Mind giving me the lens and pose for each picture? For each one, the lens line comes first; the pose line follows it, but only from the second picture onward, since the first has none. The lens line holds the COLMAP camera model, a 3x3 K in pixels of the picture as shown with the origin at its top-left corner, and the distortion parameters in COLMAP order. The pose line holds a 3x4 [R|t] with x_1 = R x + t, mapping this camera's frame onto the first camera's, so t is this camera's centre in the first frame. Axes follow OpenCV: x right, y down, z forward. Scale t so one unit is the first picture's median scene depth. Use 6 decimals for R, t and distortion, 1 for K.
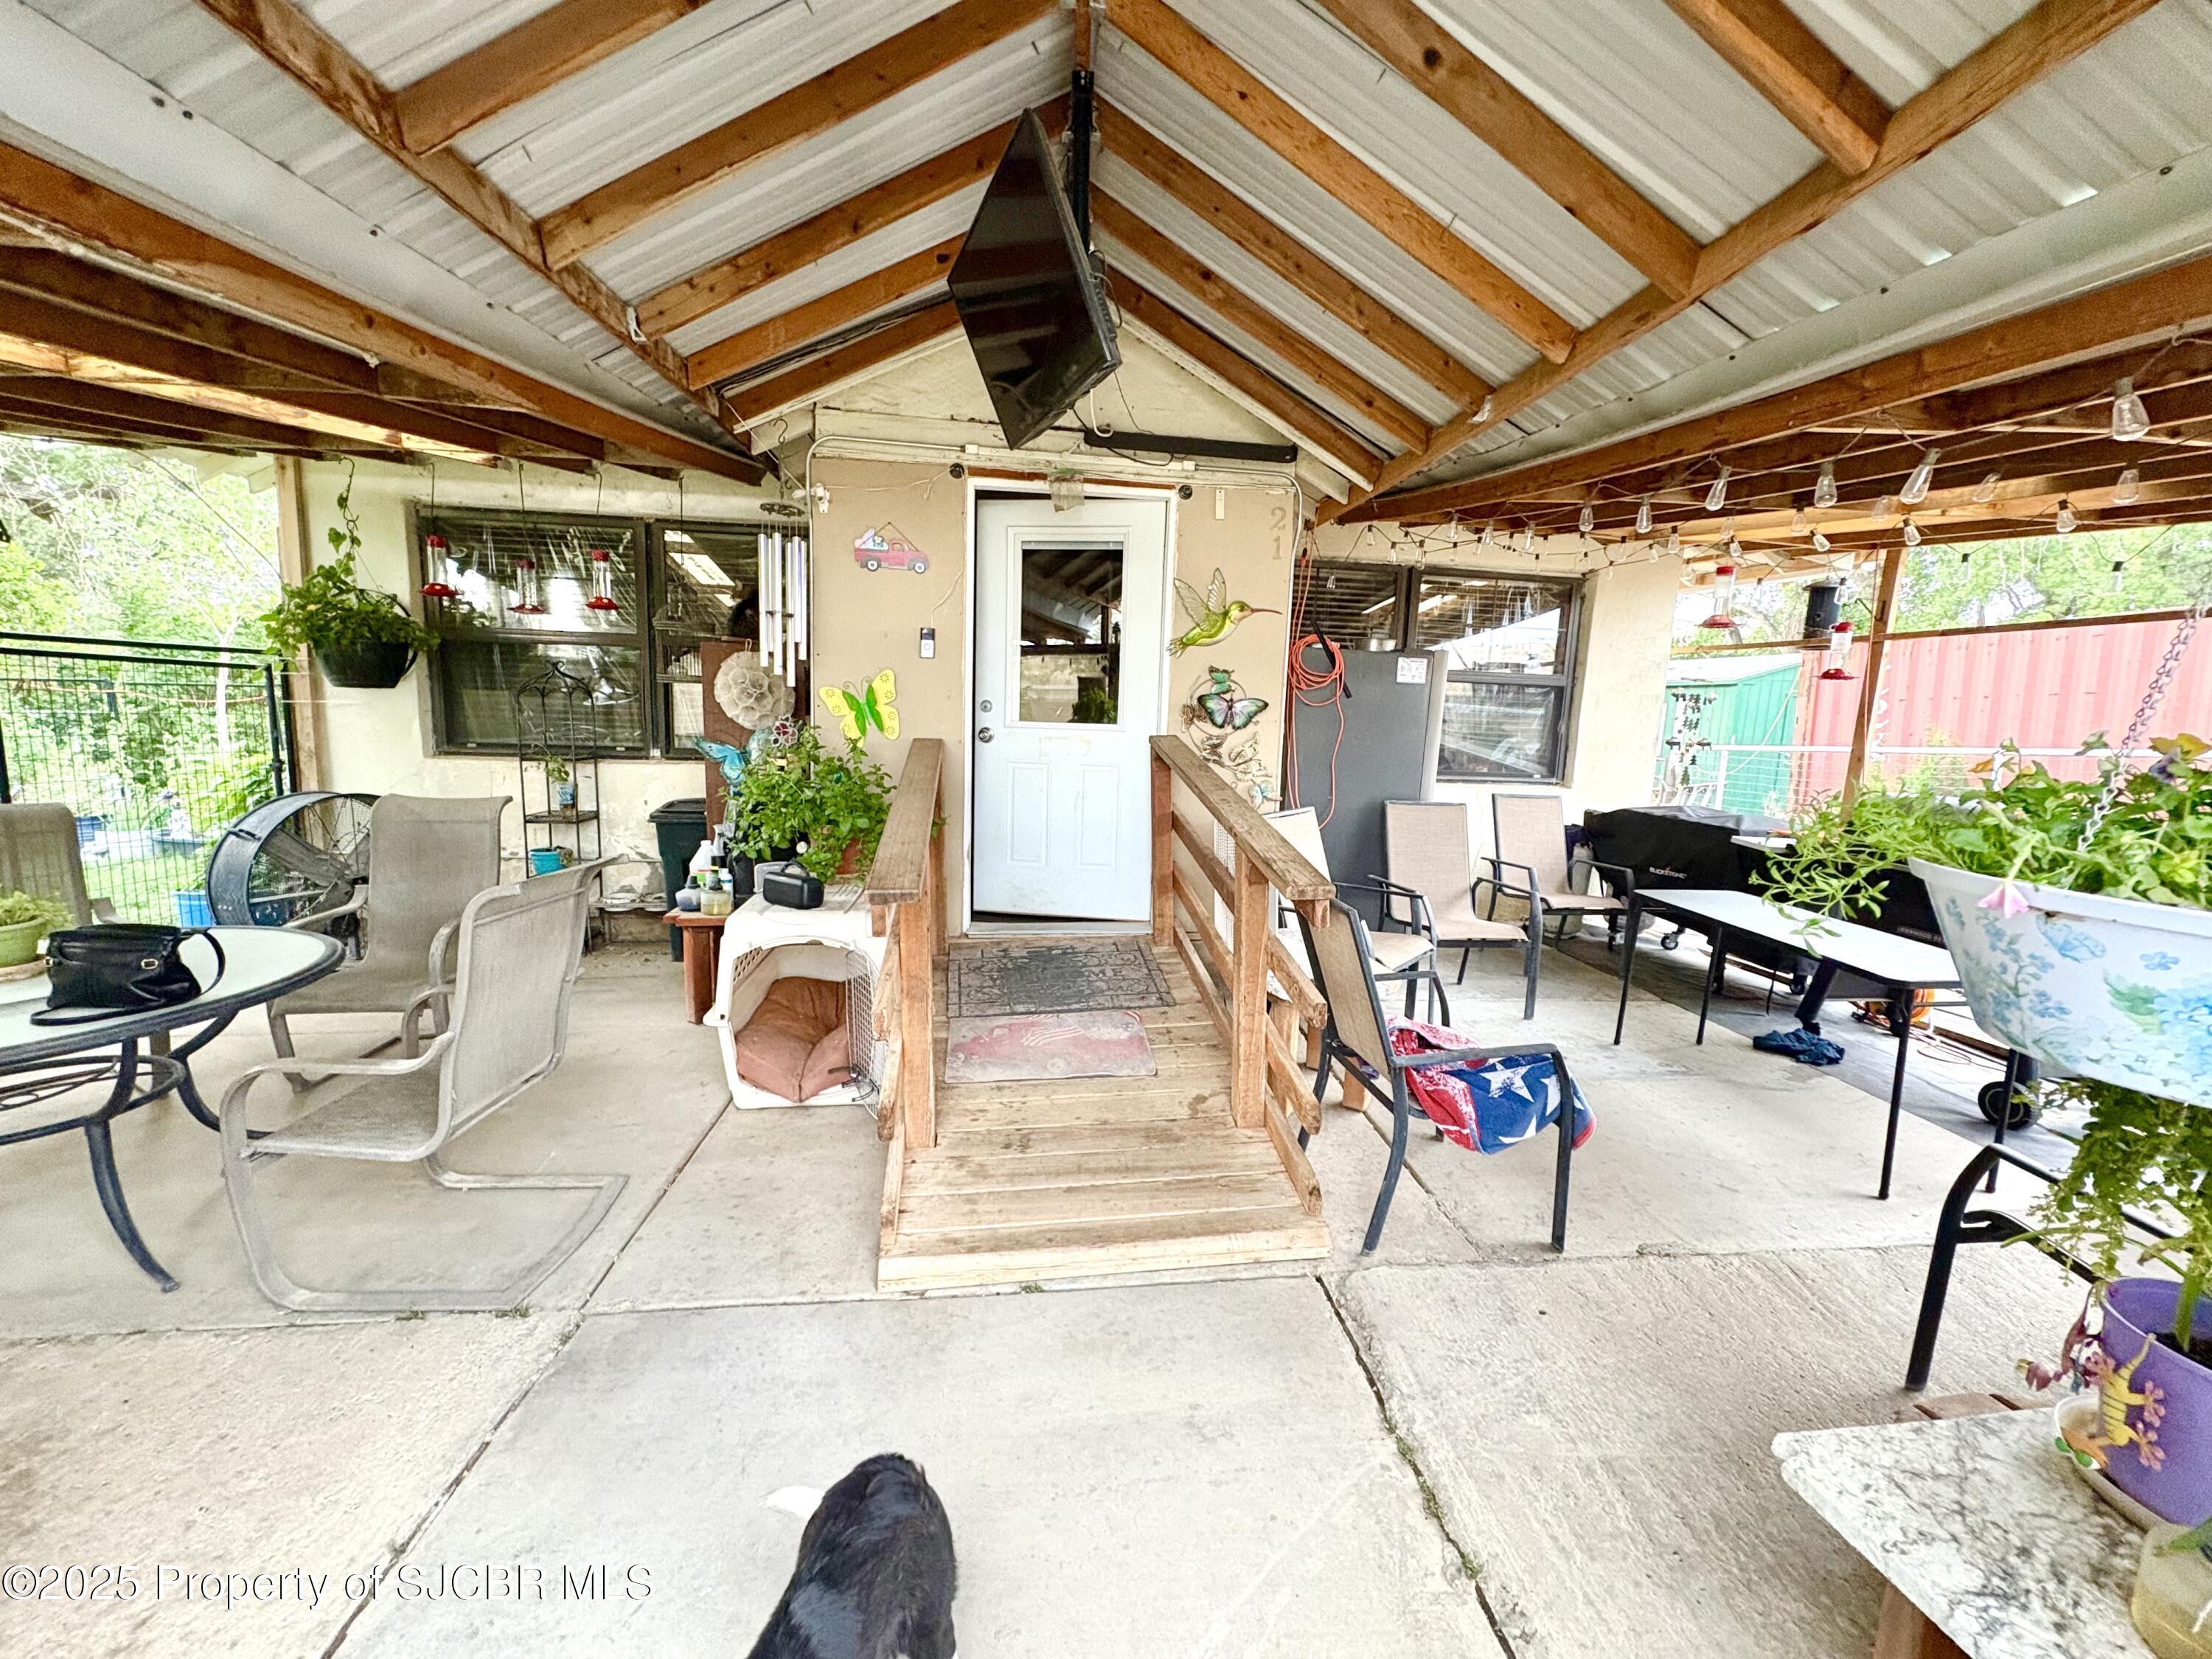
lens RADIAL K [[883.0, 0, 1102.7], [0, 883.0, 825.5], [0, 0, 1]] dist [0.001769, -0.000532]
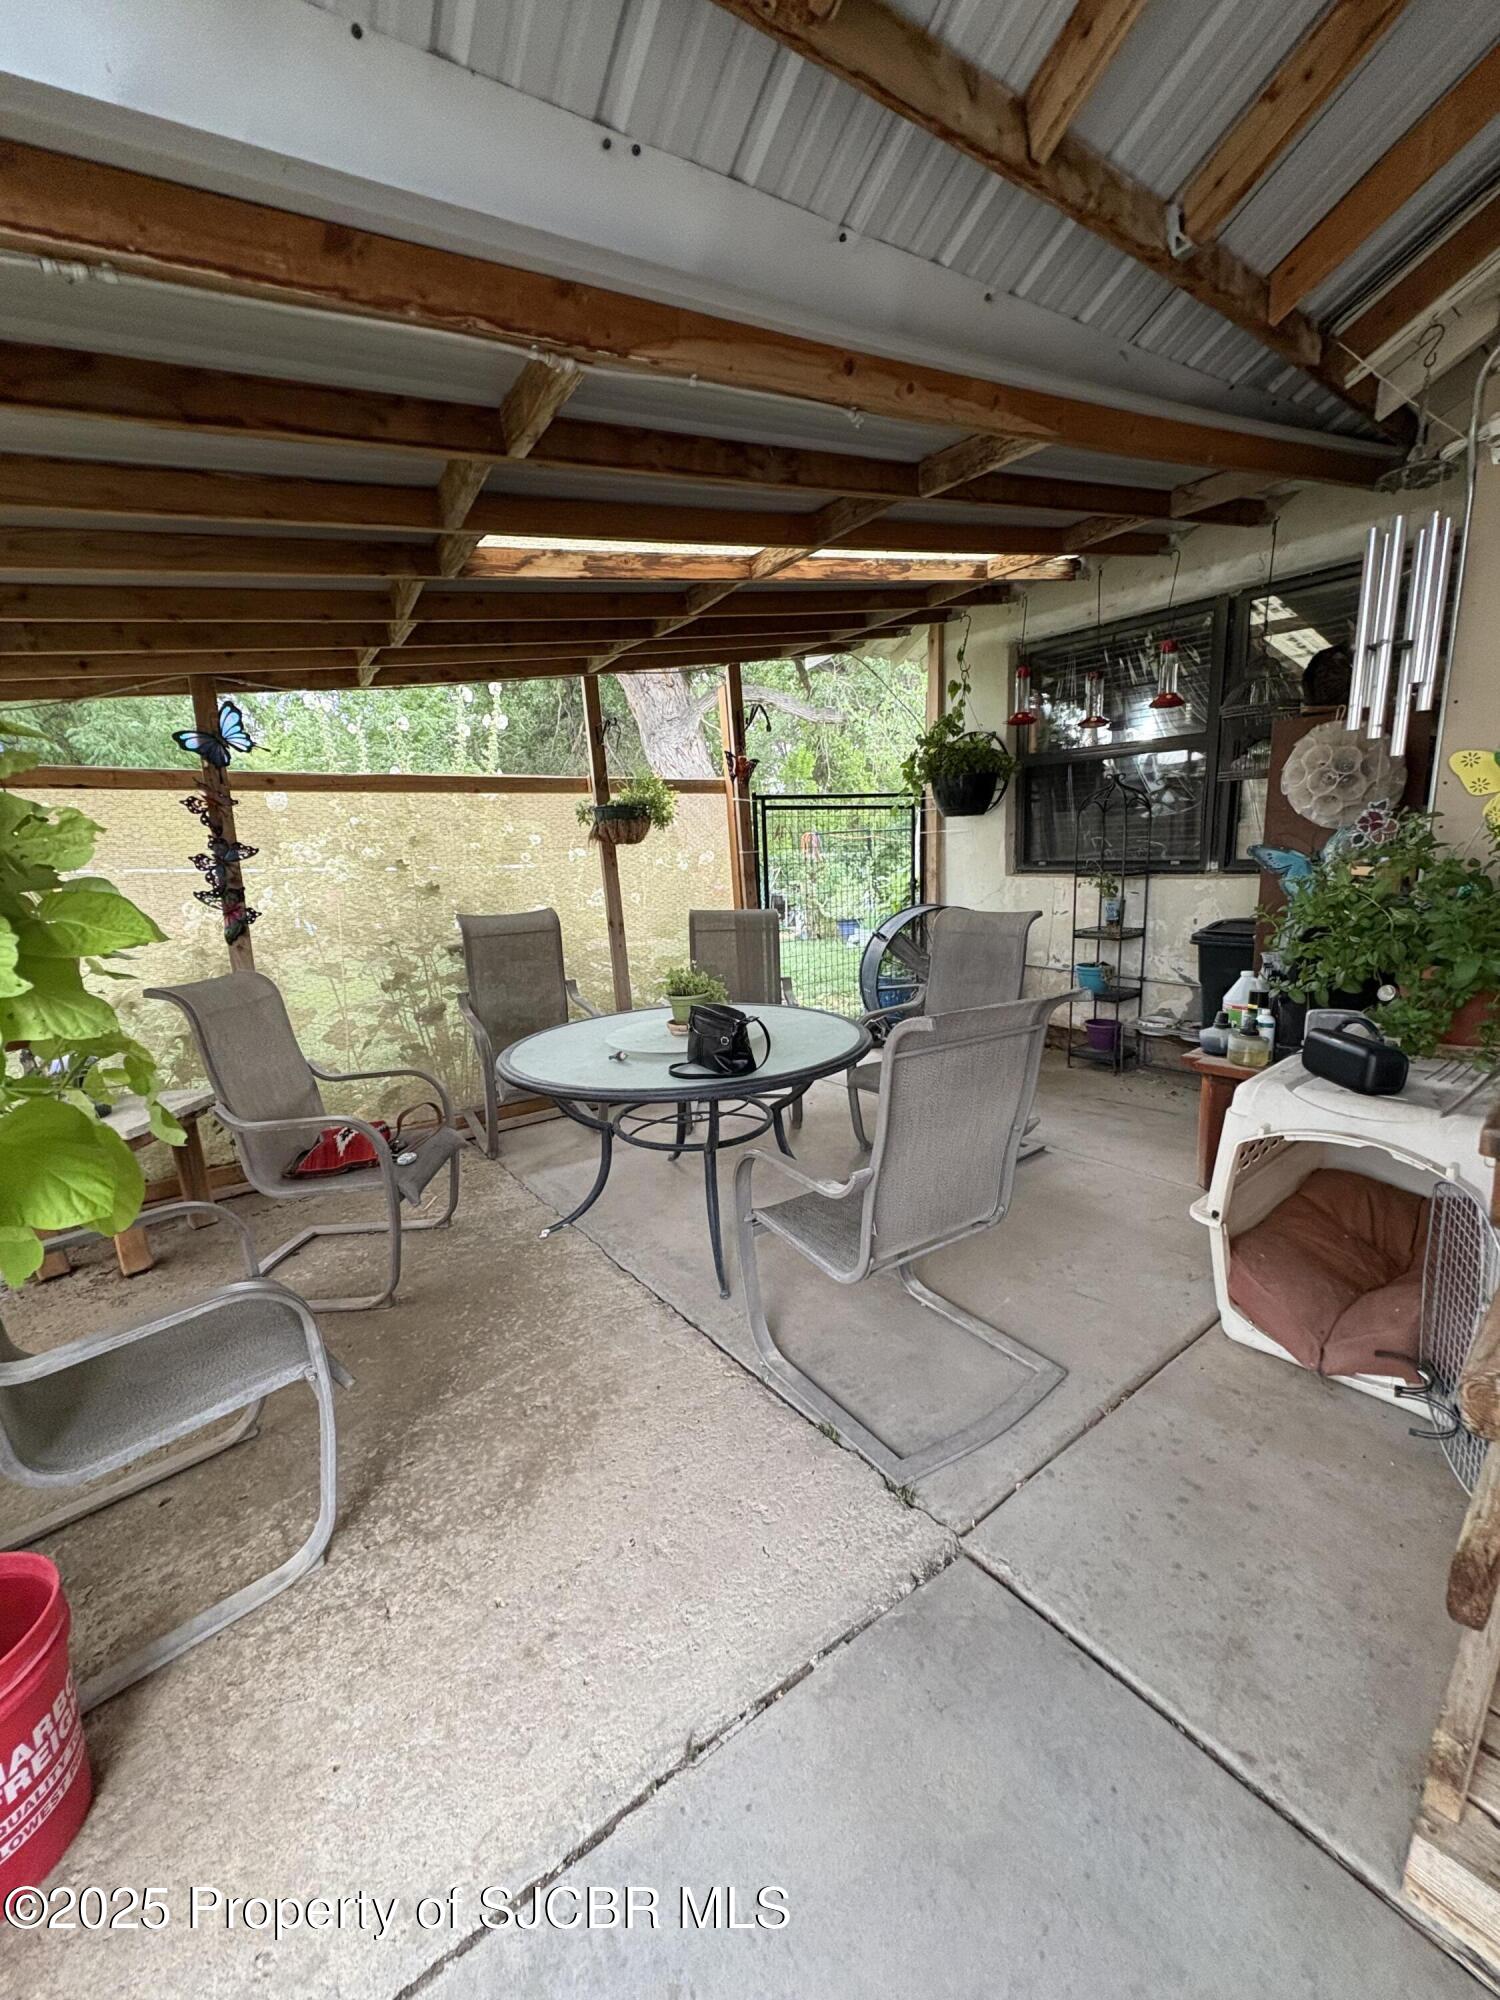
lens RADIAL K [[798.4, 0, 745.3], [0, 798.4, 1001.9], [0, 0, 1]] dist [0.001769, -0.000532]
pose [[0.514603, 0.117058, -0.849400, -0.061326], [-0.051195, 0.993064, 0.105840, -0.008998], [0.855899, -0.010981, 0.517027, 0.231676]]
